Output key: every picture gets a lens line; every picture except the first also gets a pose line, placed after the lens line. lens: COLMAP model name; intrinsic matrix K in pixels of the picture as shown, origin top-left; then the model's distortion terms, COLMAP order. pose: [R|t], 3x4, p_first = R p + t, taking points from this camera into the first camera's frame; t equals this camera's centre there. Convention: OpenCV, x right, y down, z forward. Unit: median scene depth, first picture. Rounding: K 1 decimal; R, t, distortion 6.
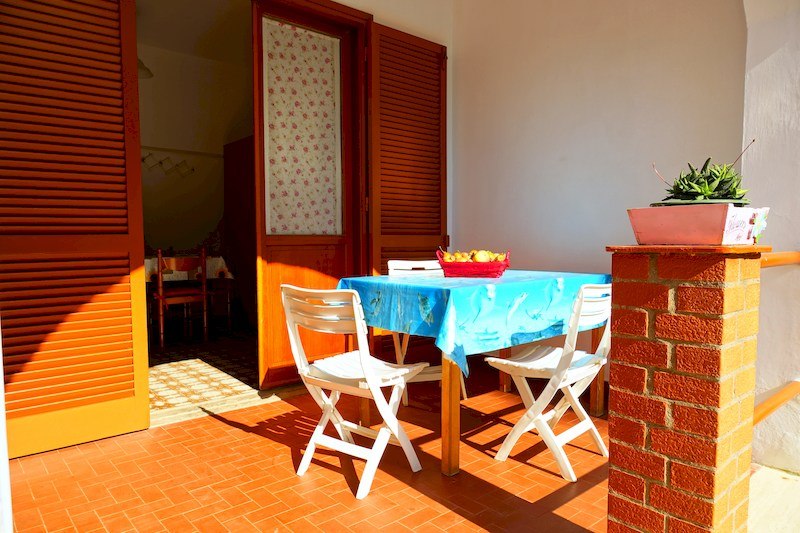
lens RADIAL K [[568.5, 0, 399.0], [0, 568.5, 271.4], [0, 0, 1]] dist [0.006106, 0.000482]
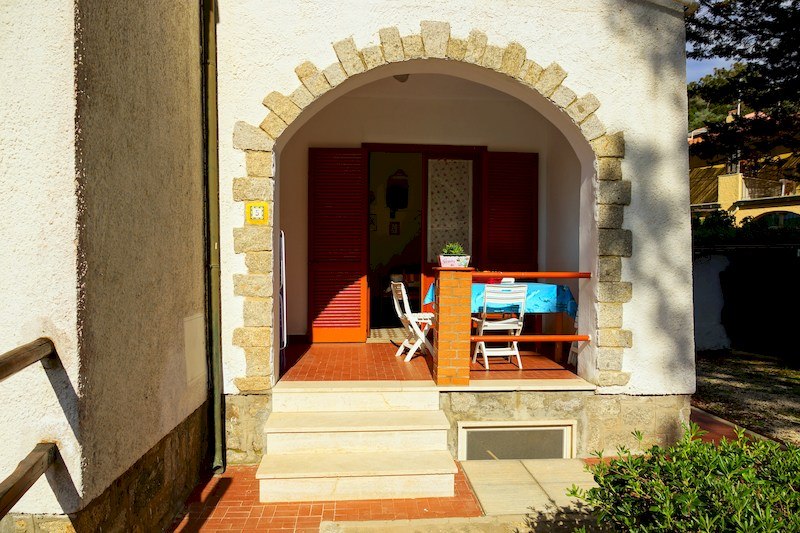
lens RADIAL K [[568.5, 0, 401.0], [0, 568.5, 264.6], [0, 0, 1]] dist [0.006106, 0.000482]
pose [[0.791641, 0.004613, -0.610970, 0.927135], [-0.045382, 0.997653, -0.051269, 0.051207], [0.609299, 0.068313, 0.789992, -0.663157]]
